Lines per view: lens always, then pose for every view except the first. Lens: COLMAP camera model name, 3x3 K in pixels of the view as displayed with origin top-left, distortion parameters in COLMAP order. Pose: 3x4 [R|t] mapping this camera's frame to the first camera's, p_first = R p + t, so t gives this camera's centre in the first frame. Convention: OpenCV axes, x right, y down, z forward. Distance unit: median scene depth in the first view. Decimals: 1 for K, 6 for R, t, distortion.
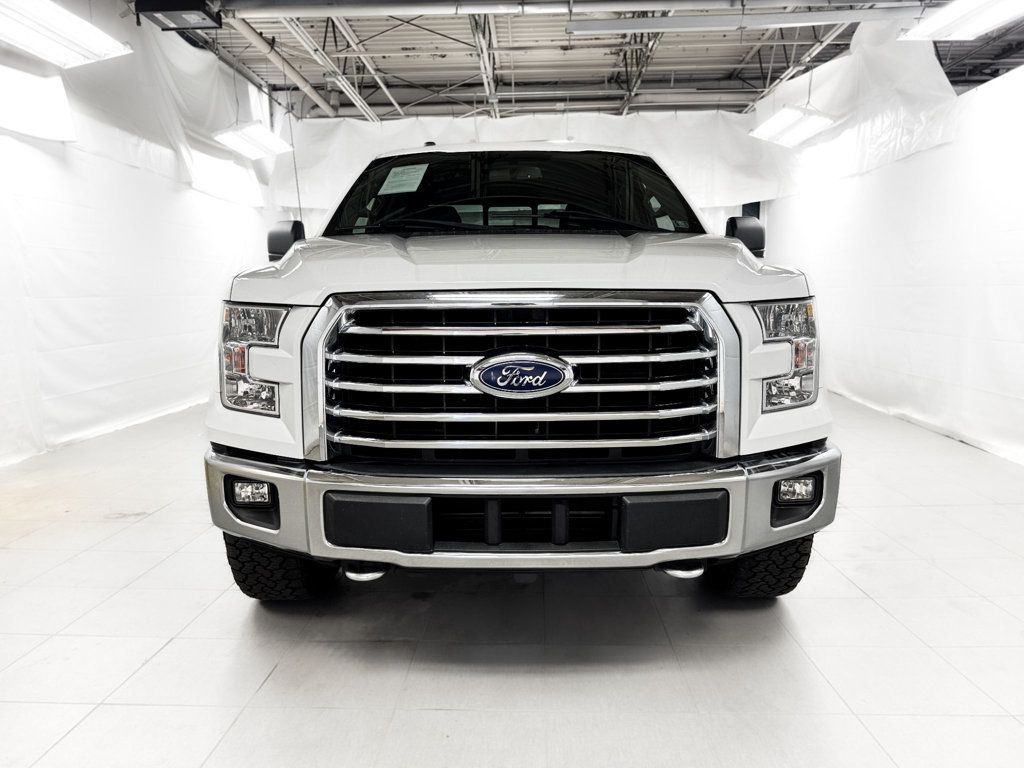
lens RADIAL K [[733.6, 0, 514.1], [0, 733.6, 463.7], [0, 0, 1]] dist [0.051261, -0.031413]
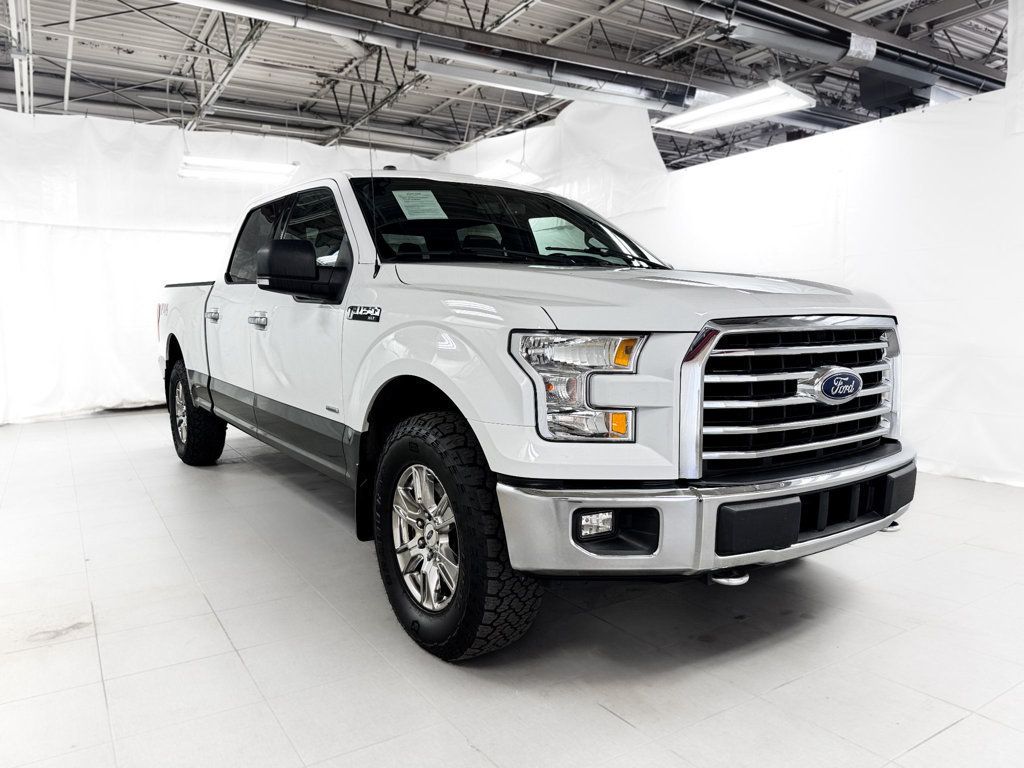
lens RADIAL K [[733.6, 0, 514.1], [0, 733.6, 463.7], [0, 0, 1]] dist [0.051261, -0.031413]
pose [[0.831657, -0.108839, 0.544518, -0.953219], [0.130421, 0.991458, -0.001020, -0.052142], [-0.539756, 0.071865, 0.838748, 0.237612]]
